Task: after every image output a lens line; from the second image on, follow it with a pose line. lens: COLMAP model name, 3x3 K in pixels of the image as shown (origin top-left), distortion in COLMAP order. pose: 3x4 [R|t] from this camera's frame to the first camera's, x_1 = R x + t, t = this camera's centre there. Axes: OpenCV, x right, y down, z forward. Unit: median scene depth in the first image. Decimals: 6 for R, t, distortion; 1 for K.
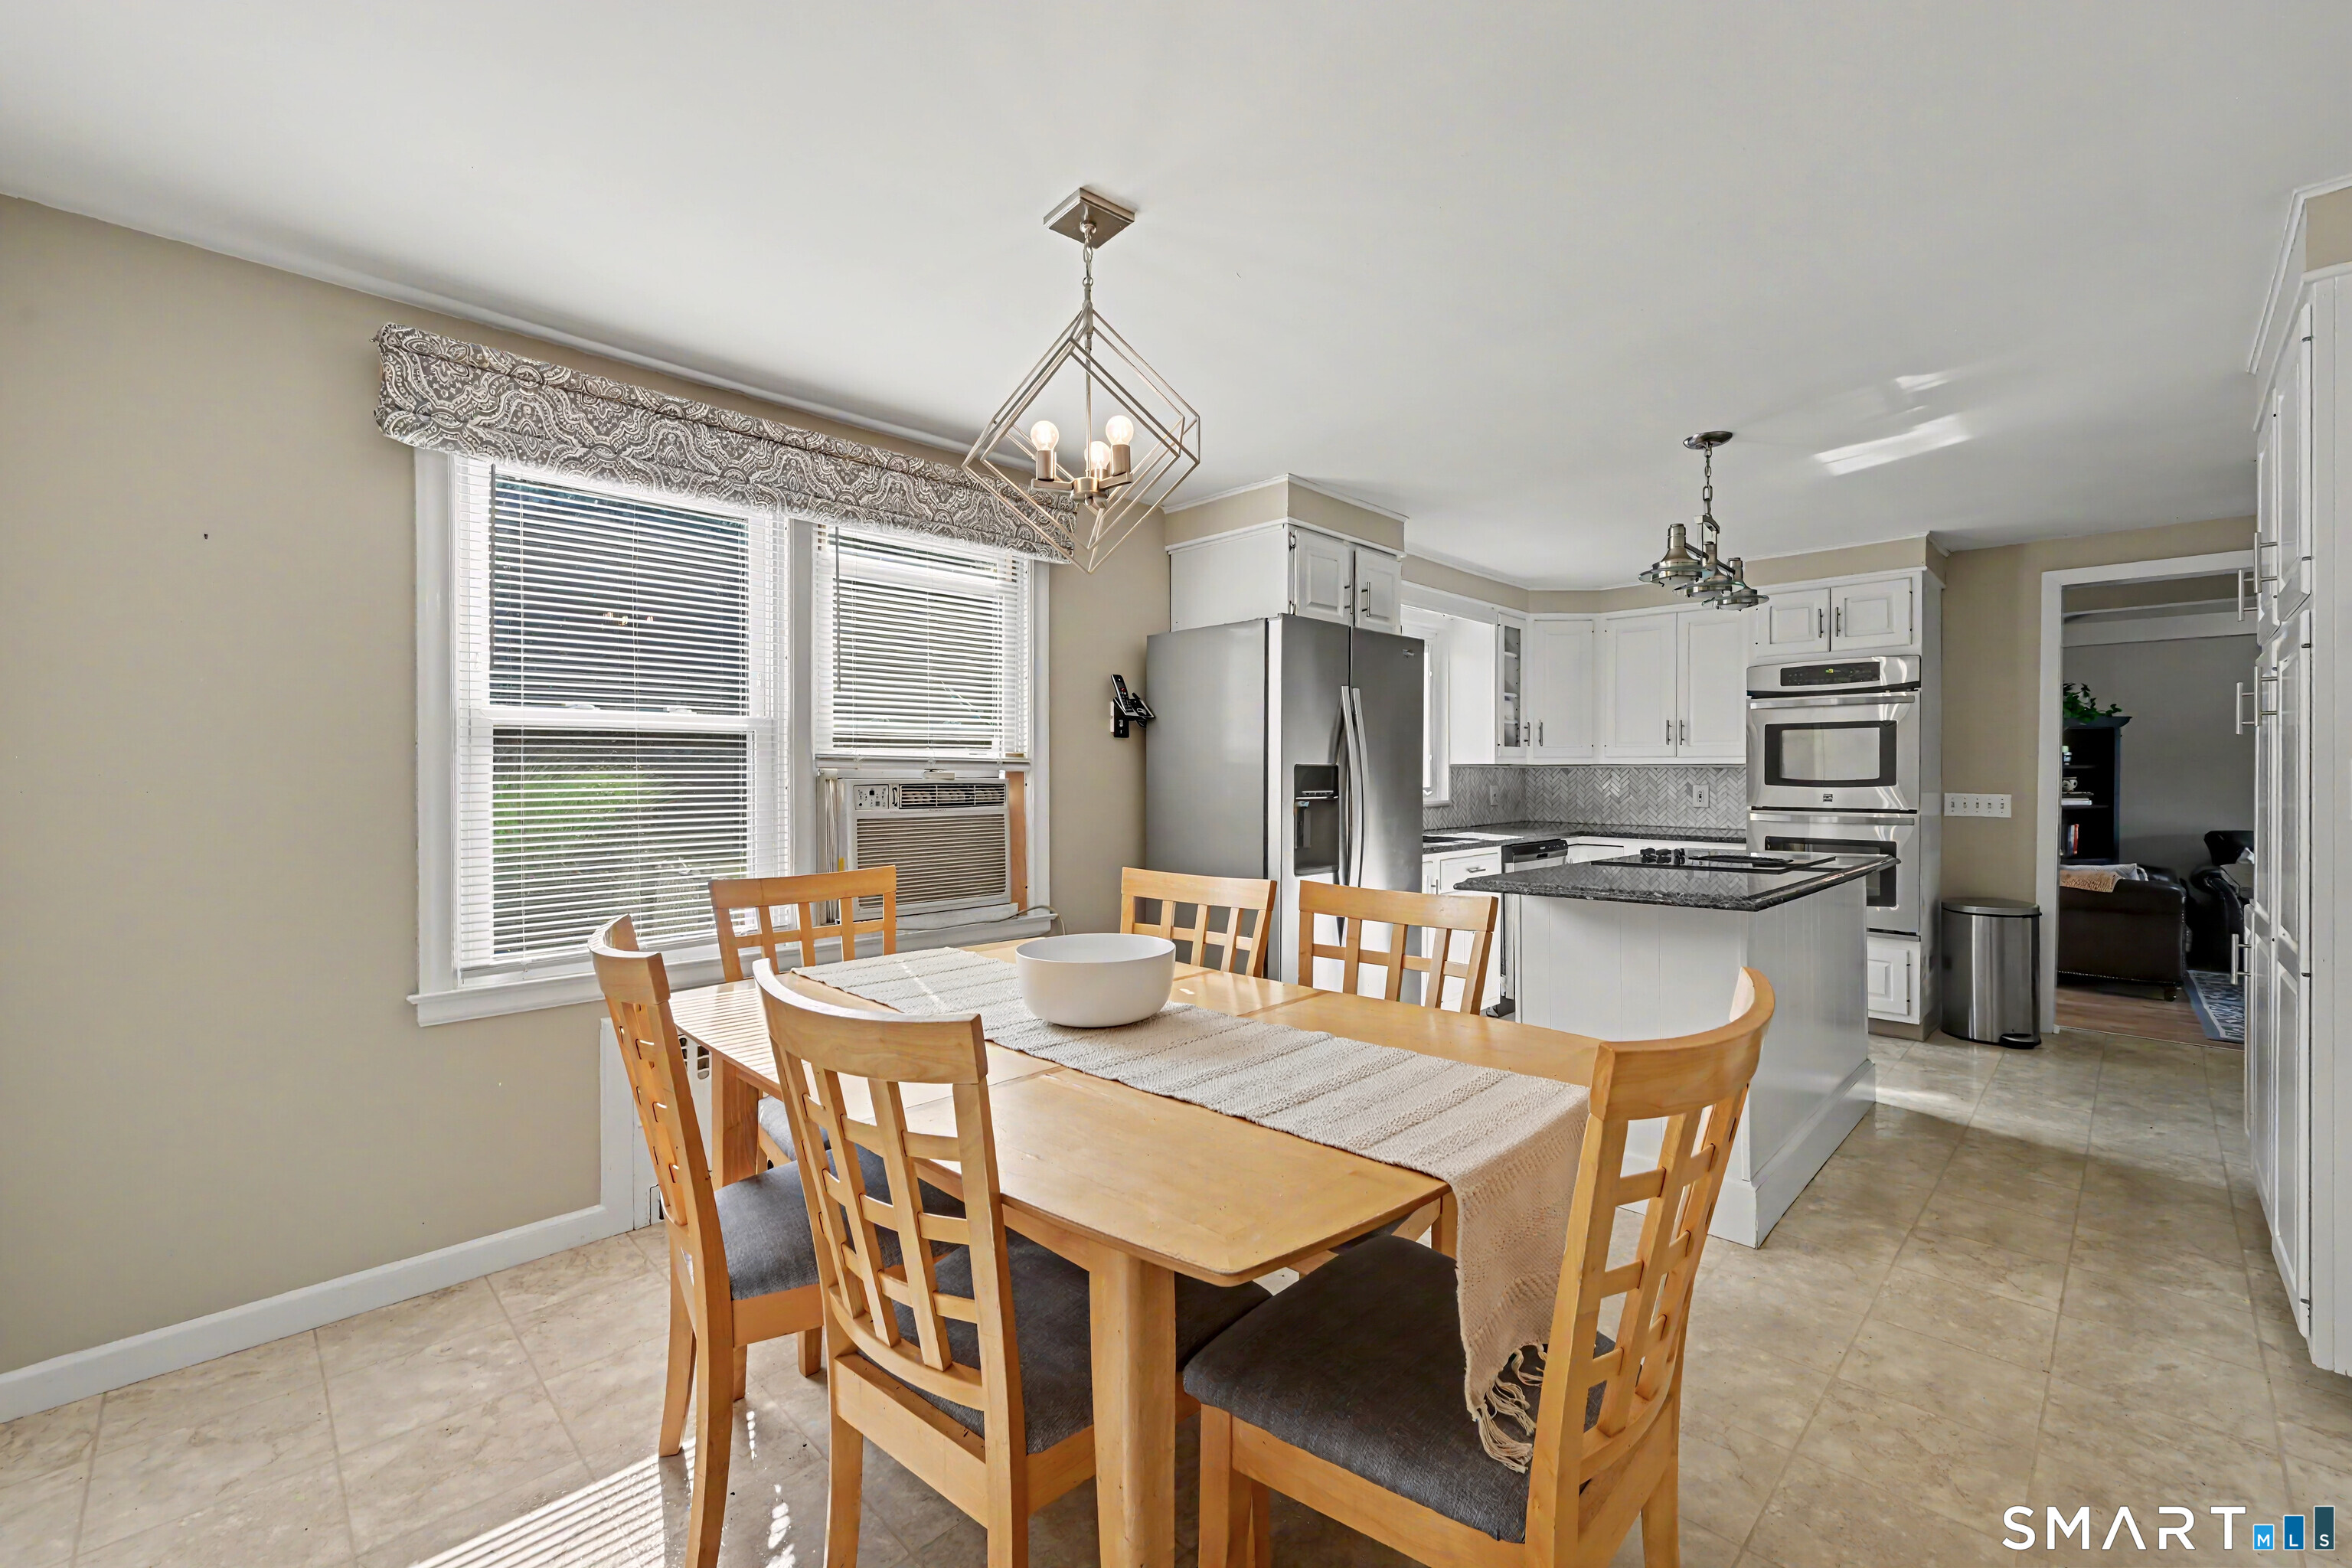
lens RADIAL K [[981.5, 0, 1176.0], [0, 981.5, 784.0], [0, 0, 1]] dist [0.001647, 0.000198]
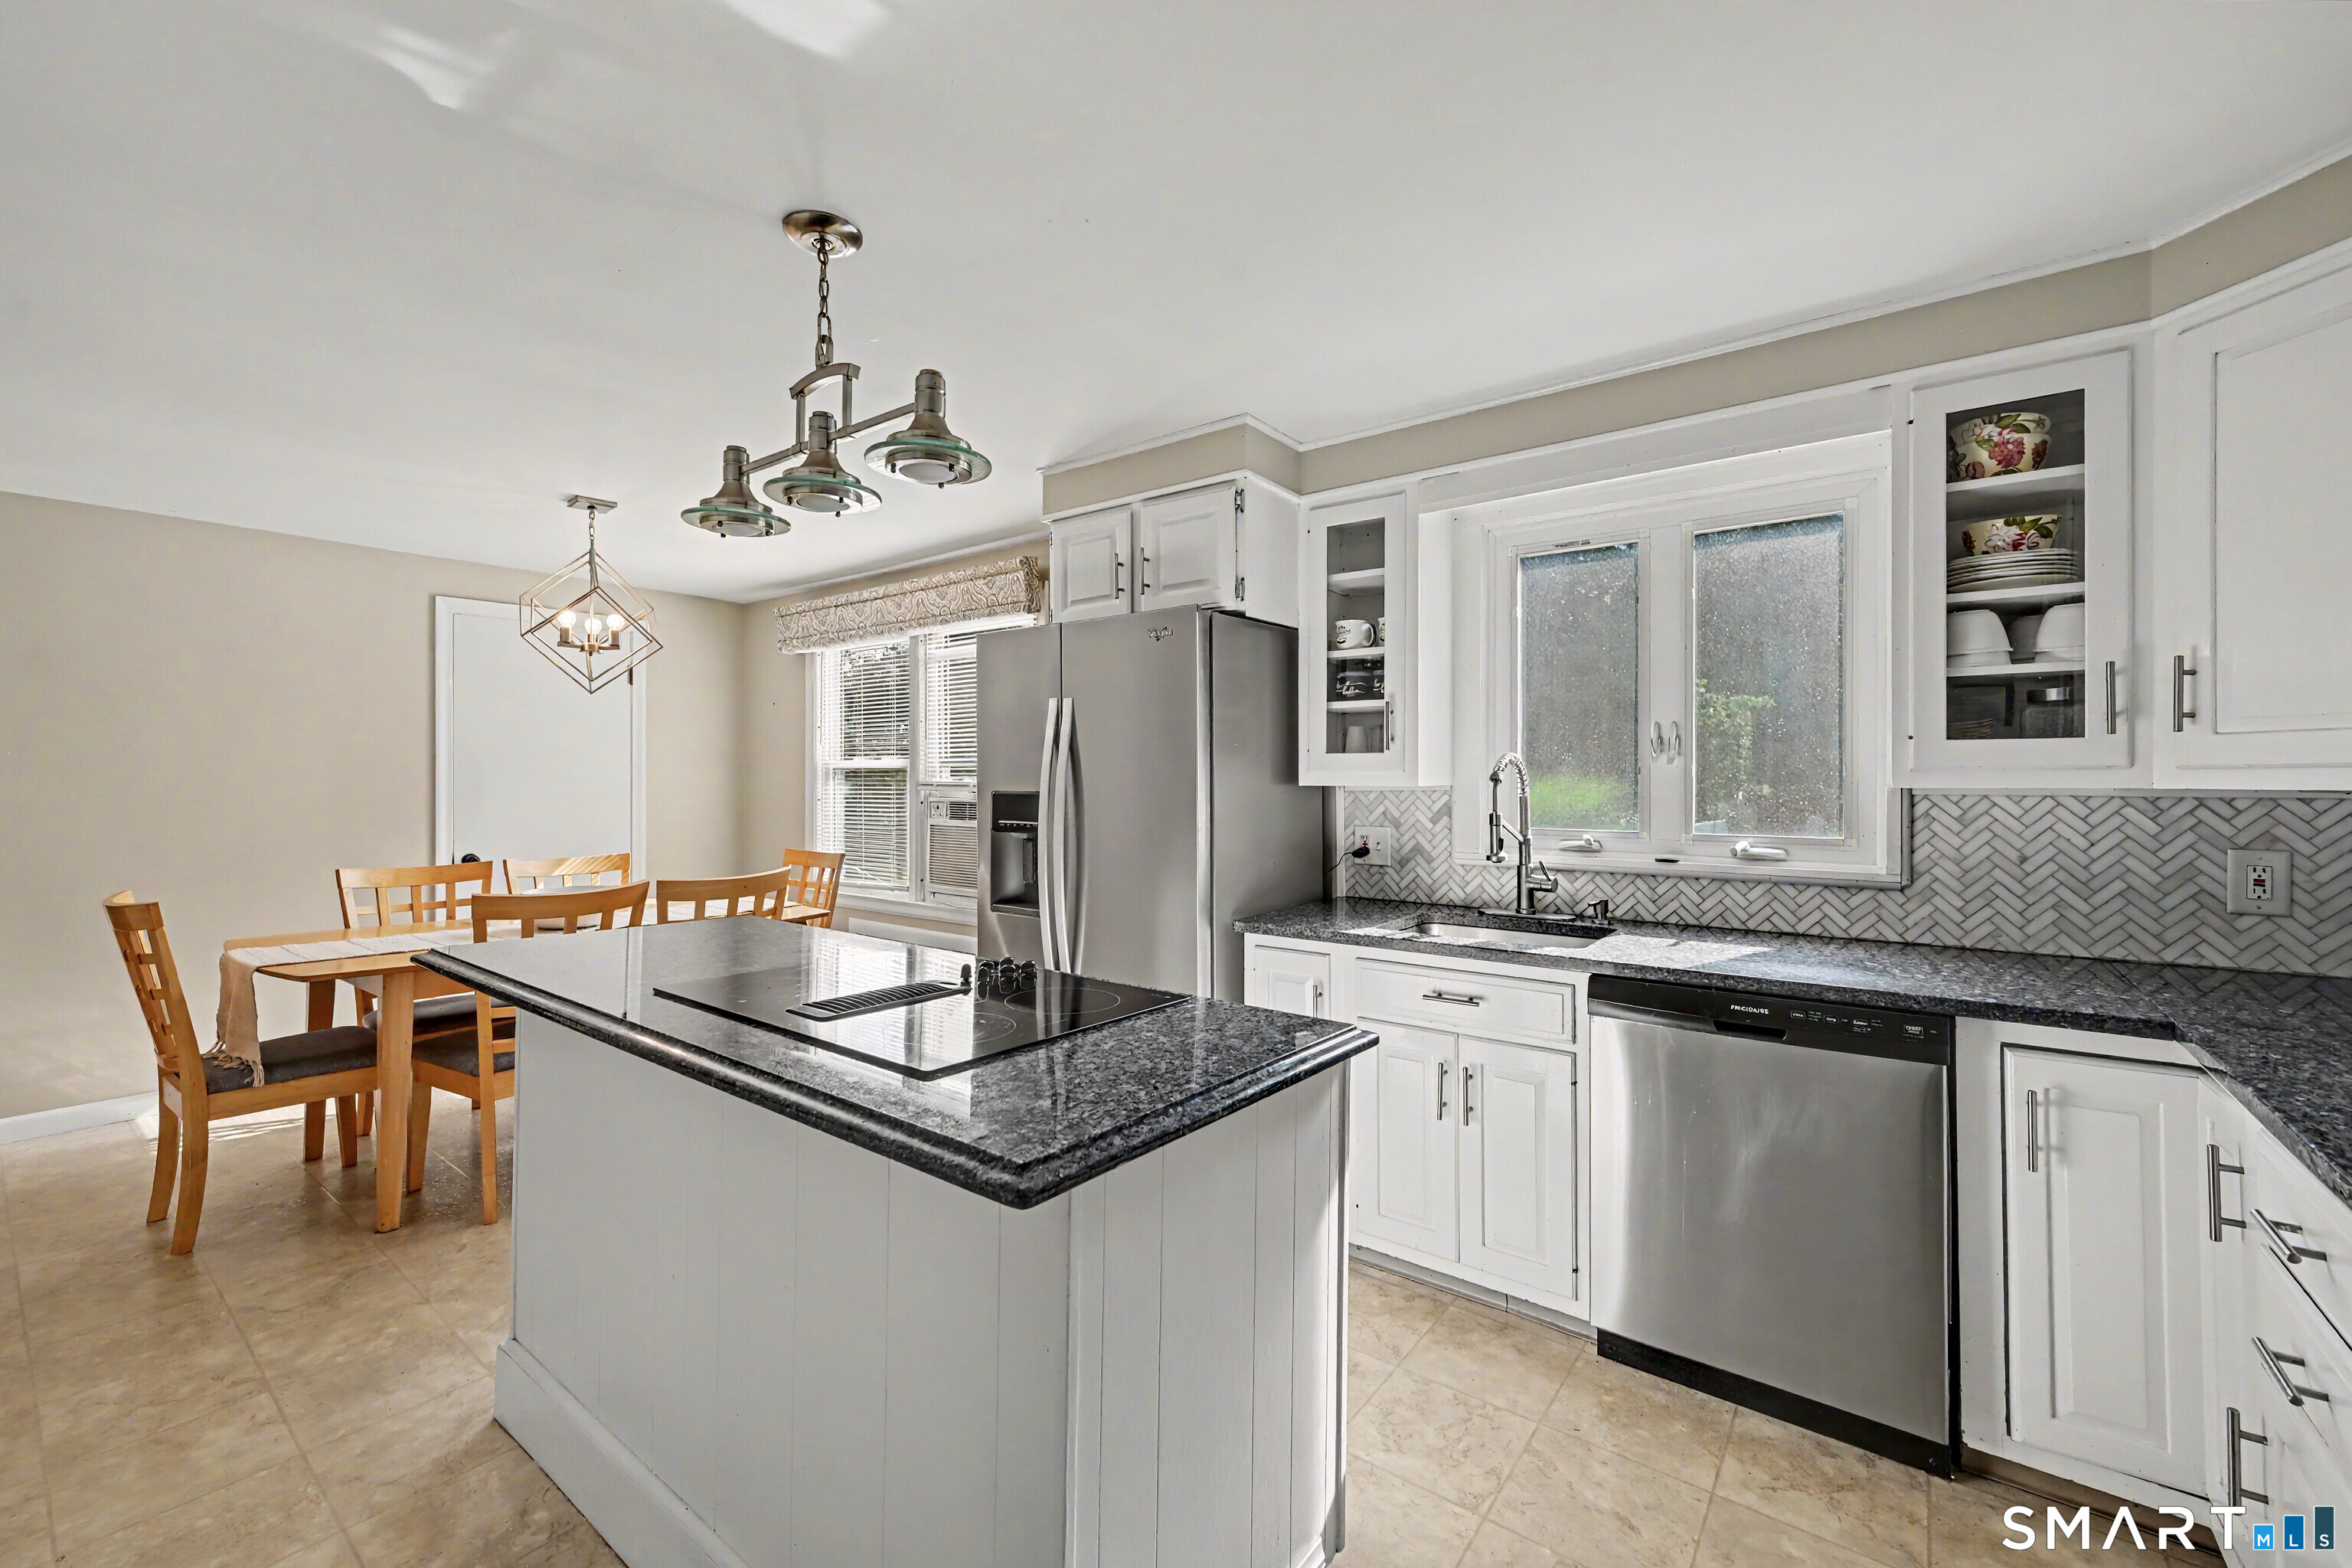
lens RADIAL K [[963.1, 0, 1183.3], [0, 963.1, 774.3], [0, 0, 1]] dist [-0.000487, 0.000026]
pose [[0.112351, -0.006183, -0.993649, 0.778880], [-0.011310, 0.999908, -0.007500, -0.022788], [0.993604, 0.012081, 0.112271, 0.797816]]
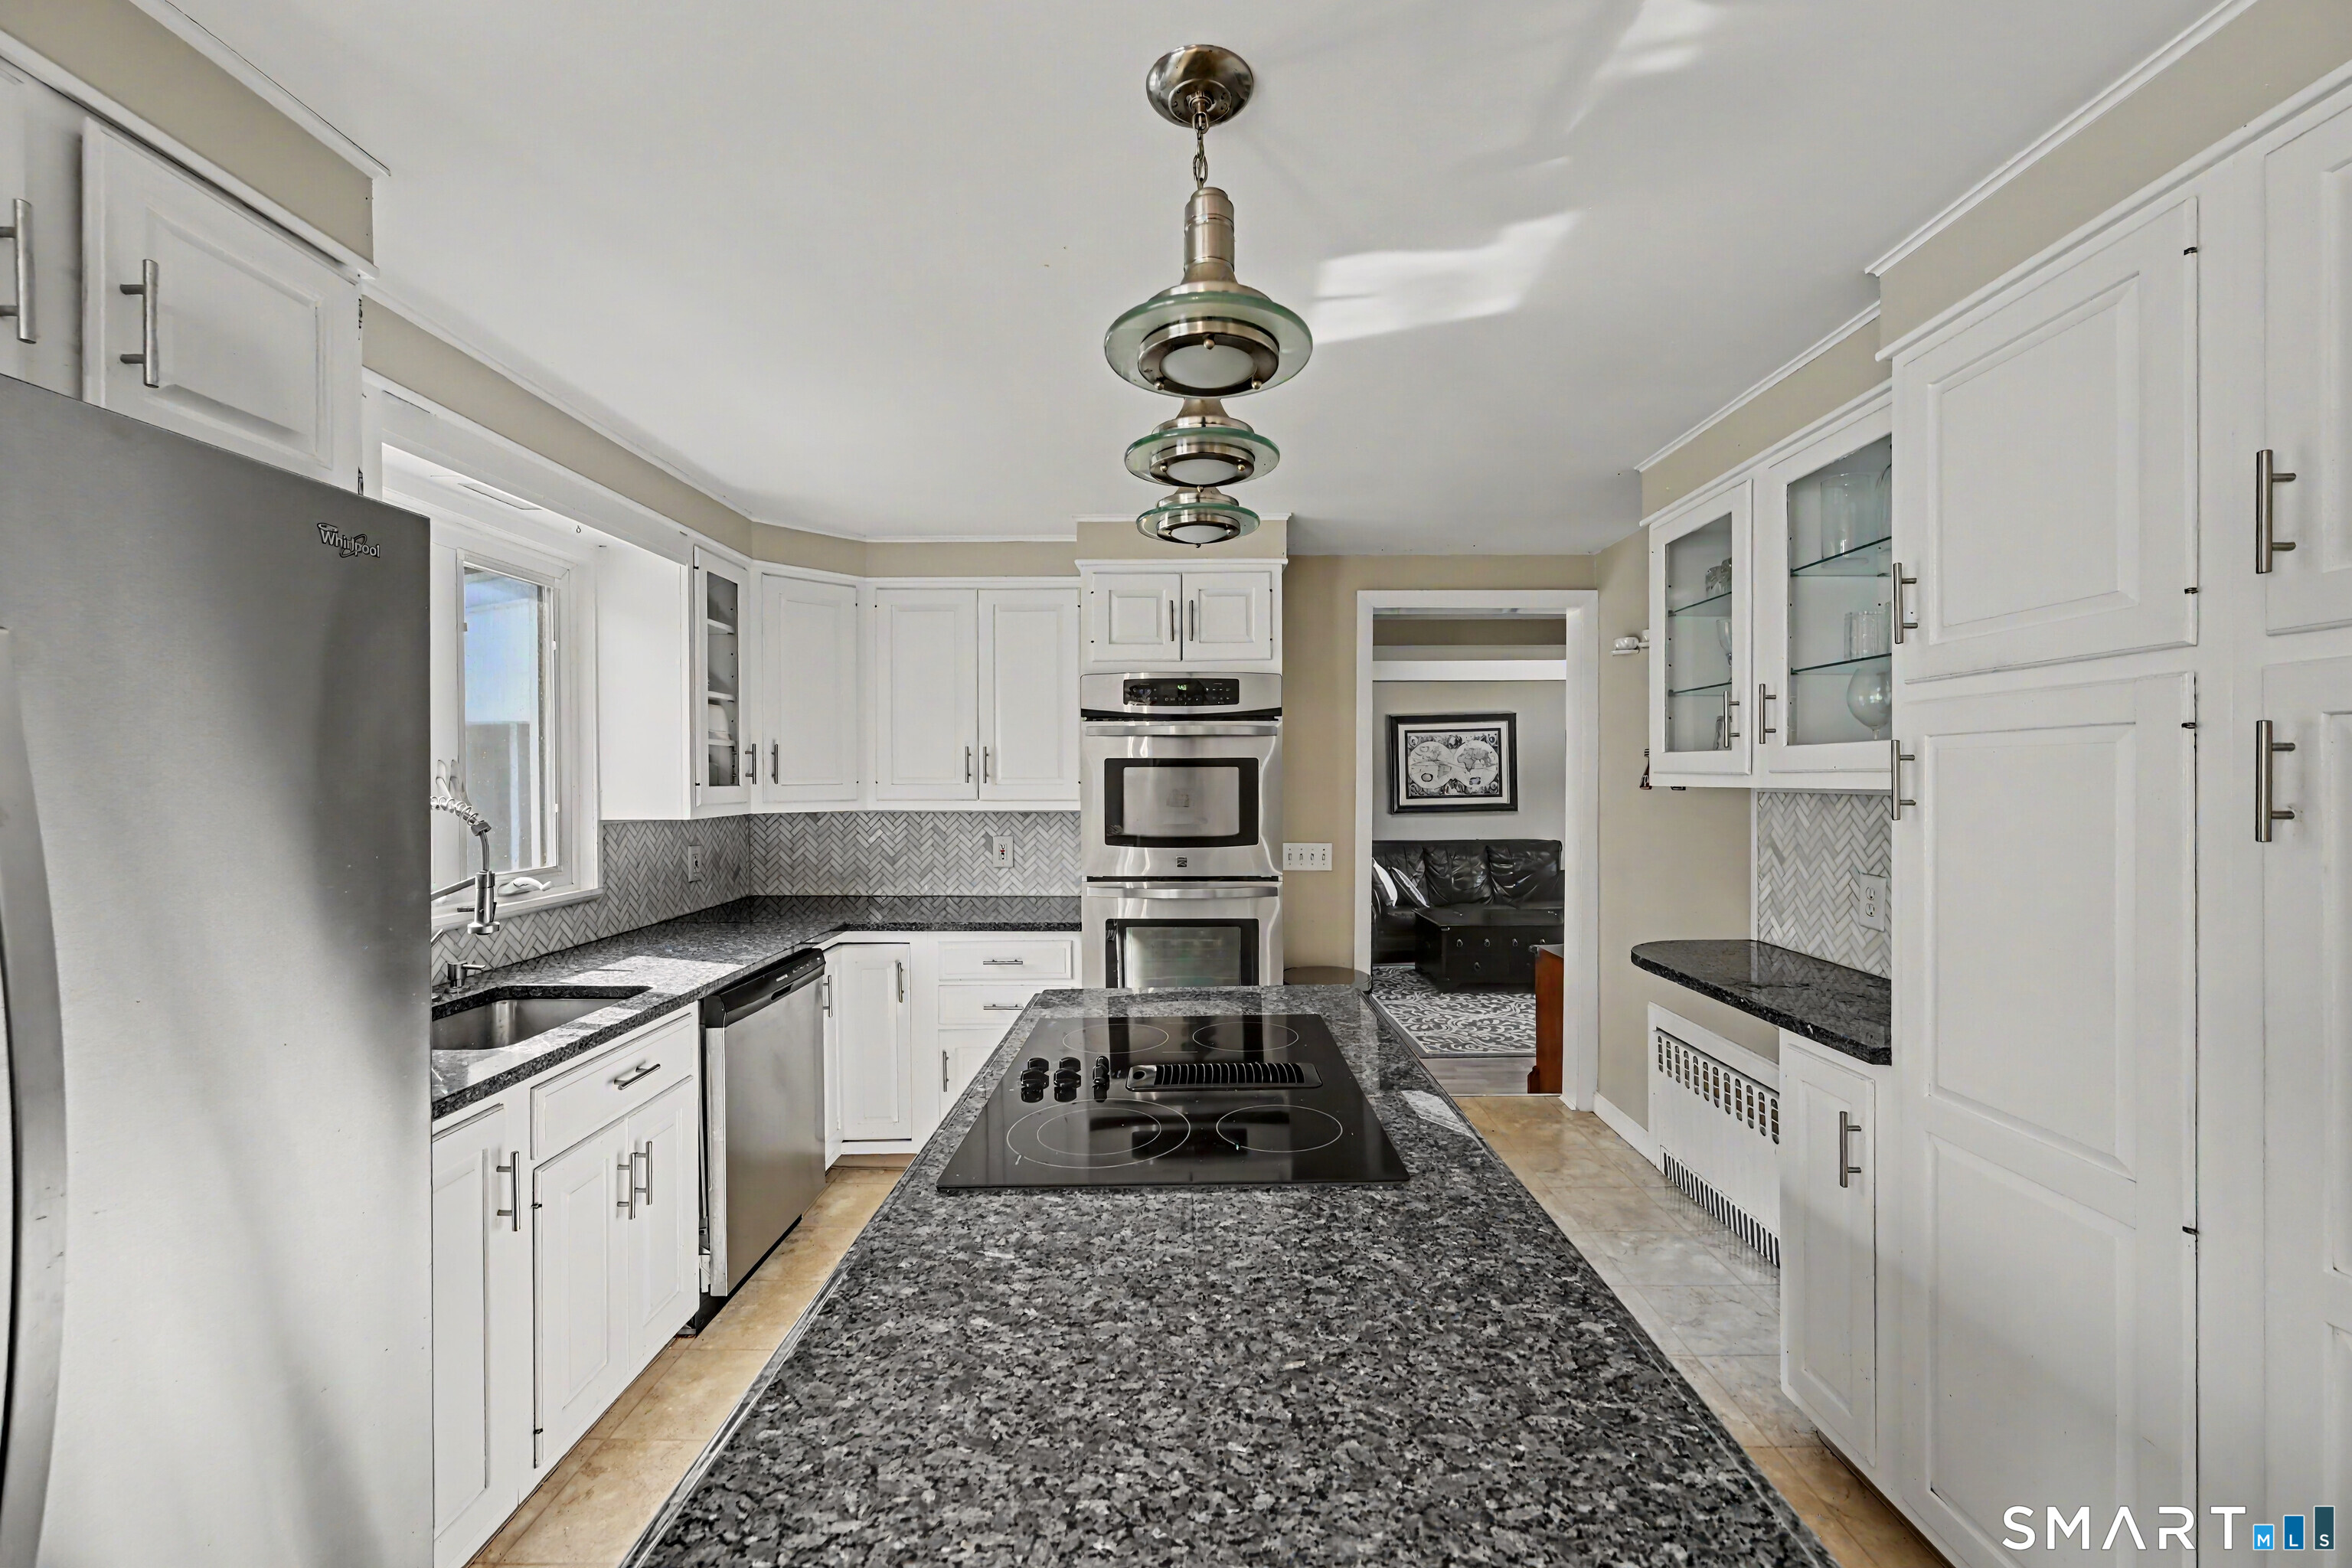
lens RADIAL K [[926.9, 0, 1185.6], [0, 926.9, 776.6], [0, 0, 1]] dist [-0.000565, 0.000203]
pose [[0.713204, -0.003250, 0.700949, 0.186451], [0.010432, 0.999928, -0.005979, -0.045138], [-0.700879, 0.011576, 0.713186, 0.509935]]
